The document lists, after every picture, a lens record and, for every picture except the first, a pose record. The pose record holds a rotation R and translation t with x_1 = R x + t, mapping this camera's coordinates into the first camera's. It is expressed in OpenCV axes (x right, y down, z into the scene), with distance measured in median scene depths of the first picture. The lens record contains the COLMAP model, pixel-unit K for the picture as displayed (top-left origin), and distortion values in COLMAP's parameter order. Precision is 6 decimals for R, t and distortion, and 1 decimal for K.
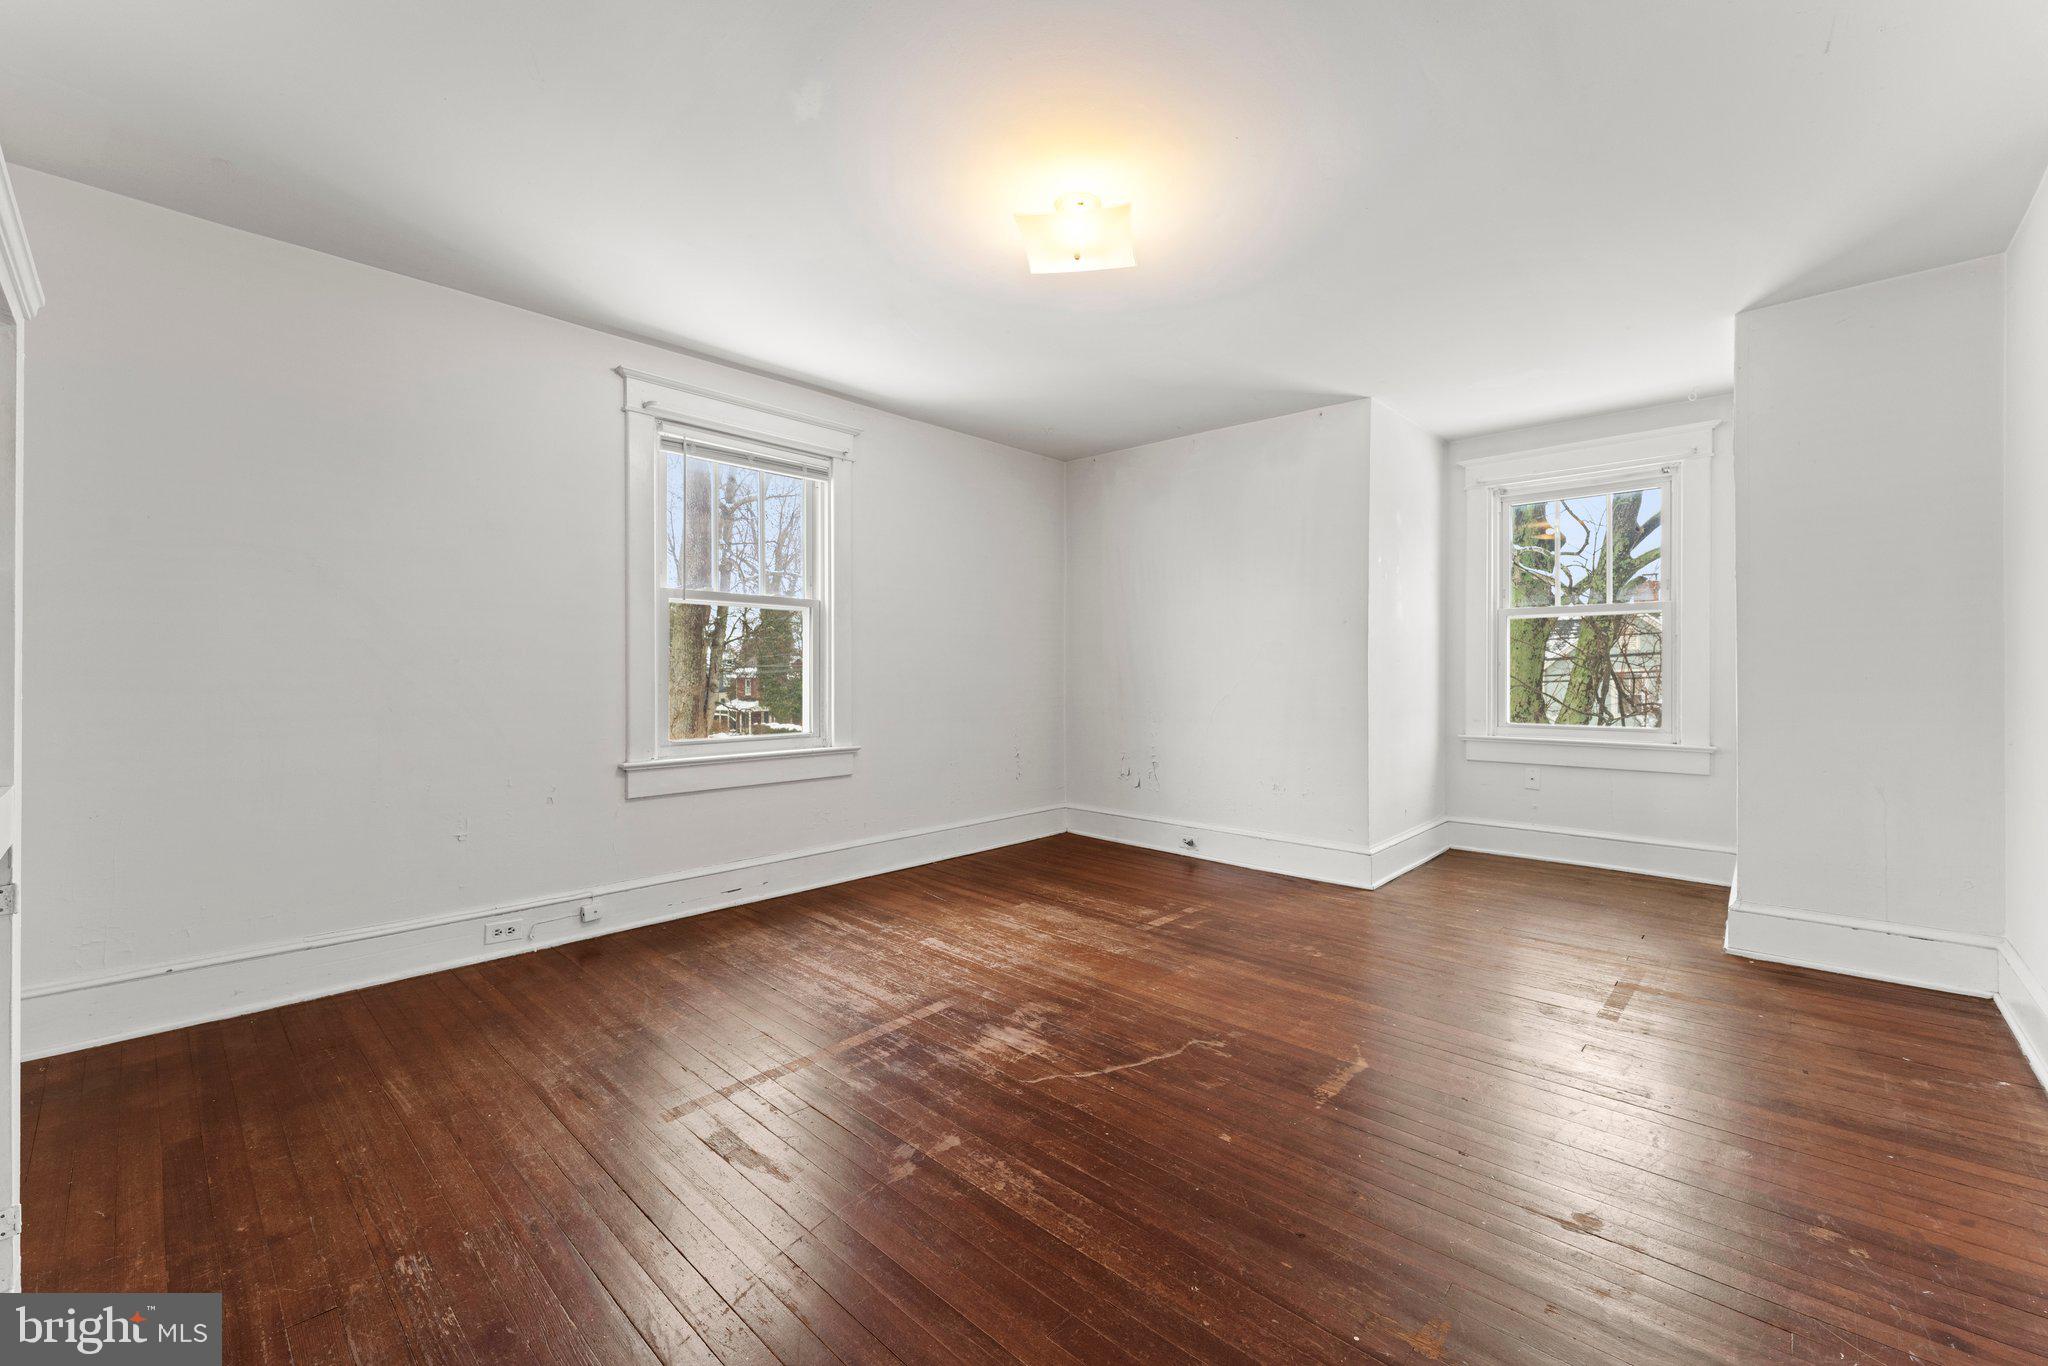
lens RADIAL K [[824.4, 0, 1017.9], [0, 824.4, 684.6], [0, 0, 1]] dist [-0.000318, -0.000597]
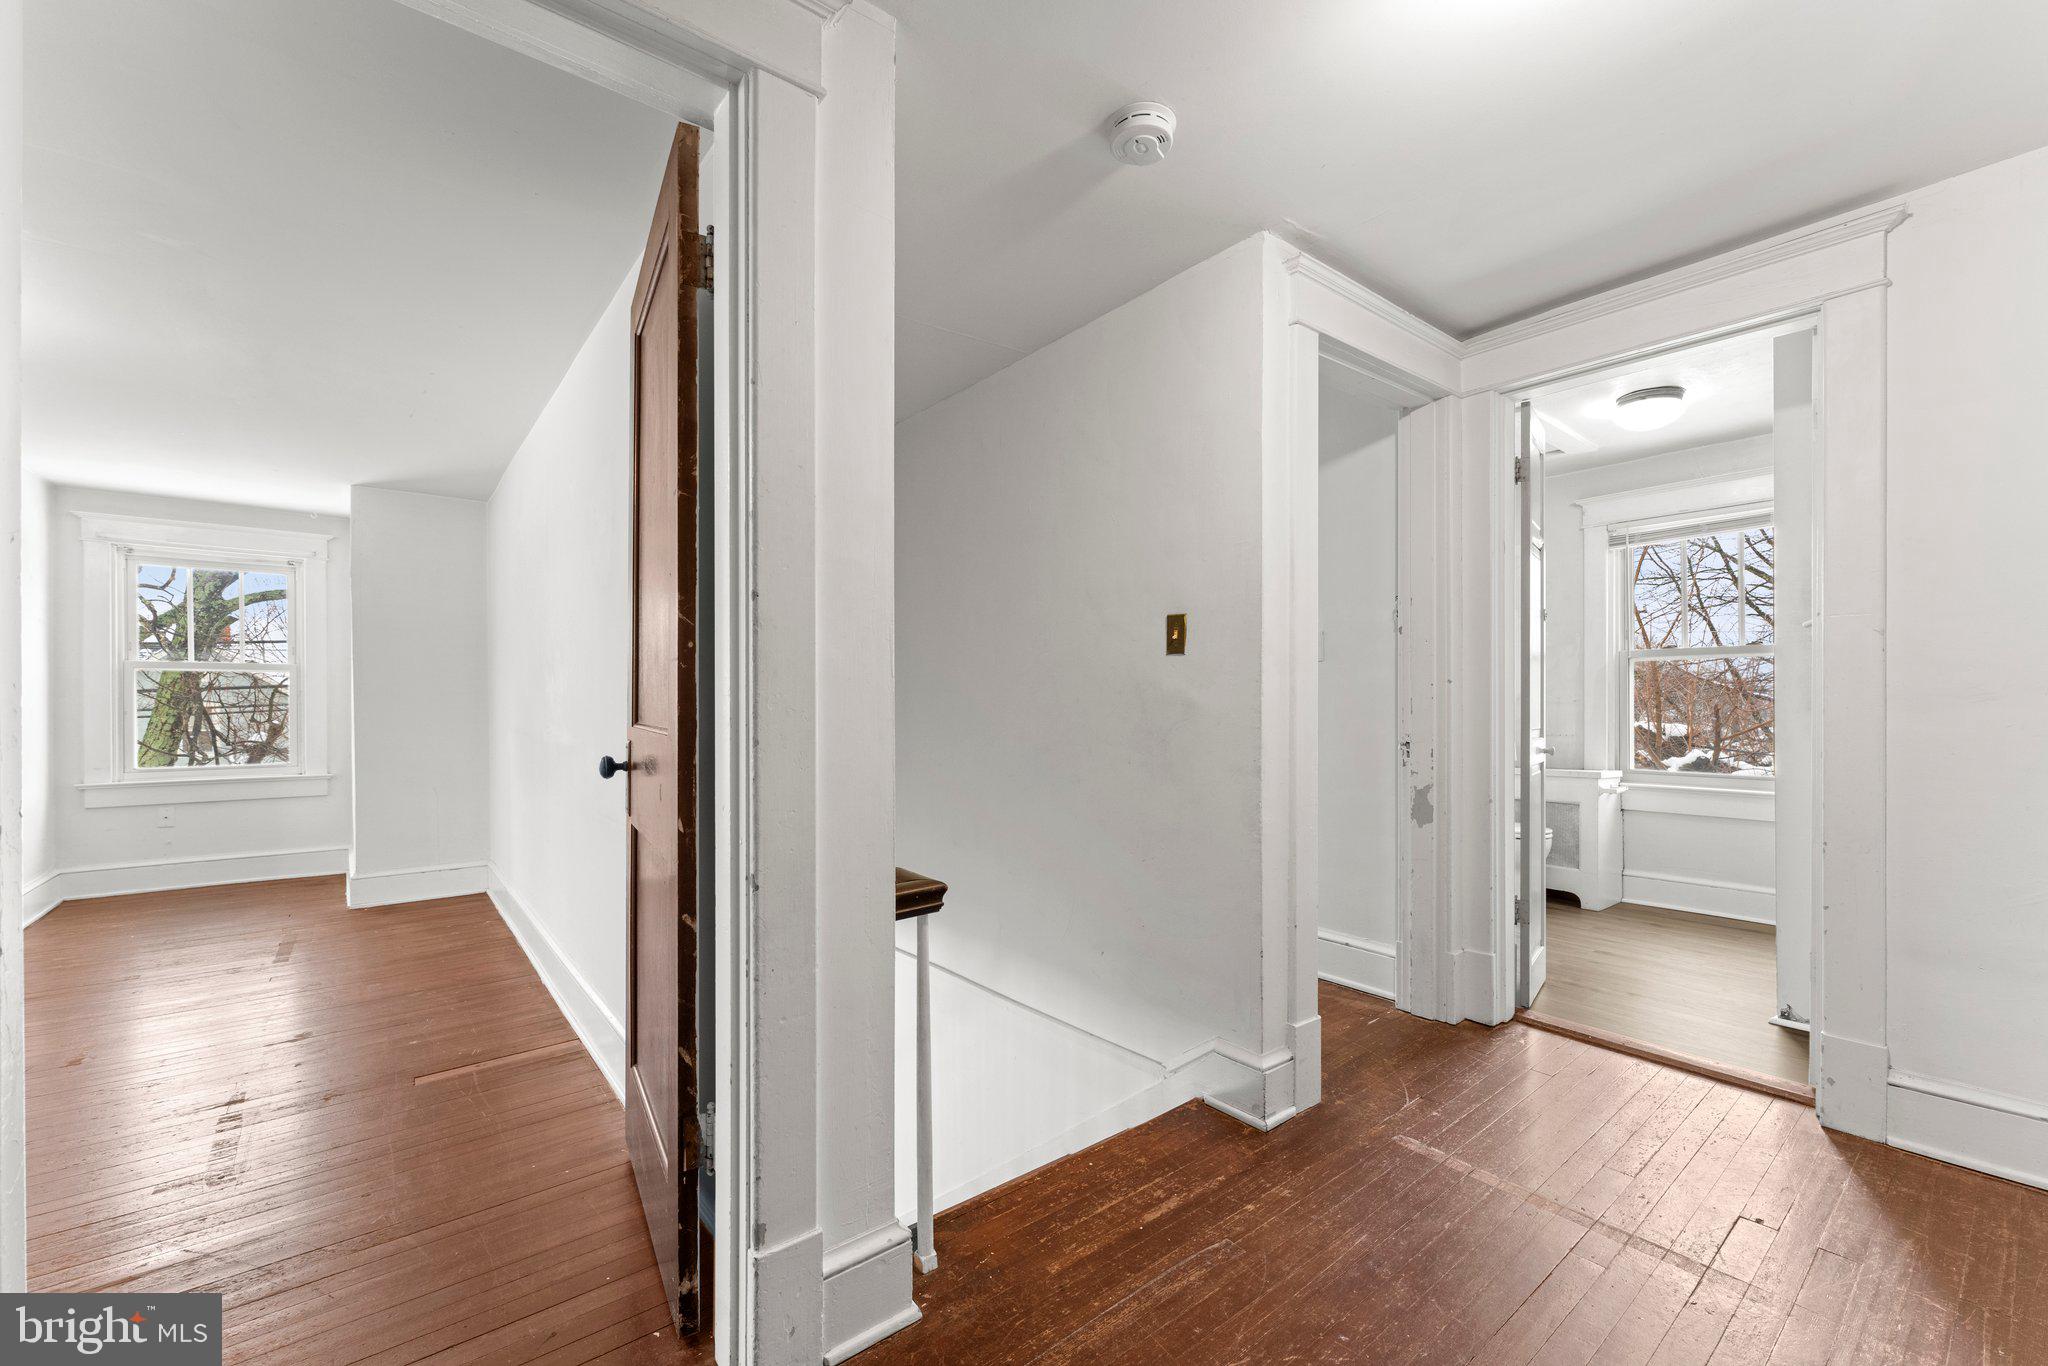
lens RADIAL K [[824.4, 0, 1031.3], [0, 824.4, 699.4], [0, 0, 1]] dist [-0.000318, -0.000597]
pose [[0.132330, 0.007321, 0.991179, -0.296784], [0.012340, 0.999883, -0.009032, -0.018305], [-0.991129, 0.013426, 0.132224, -0.277086]]
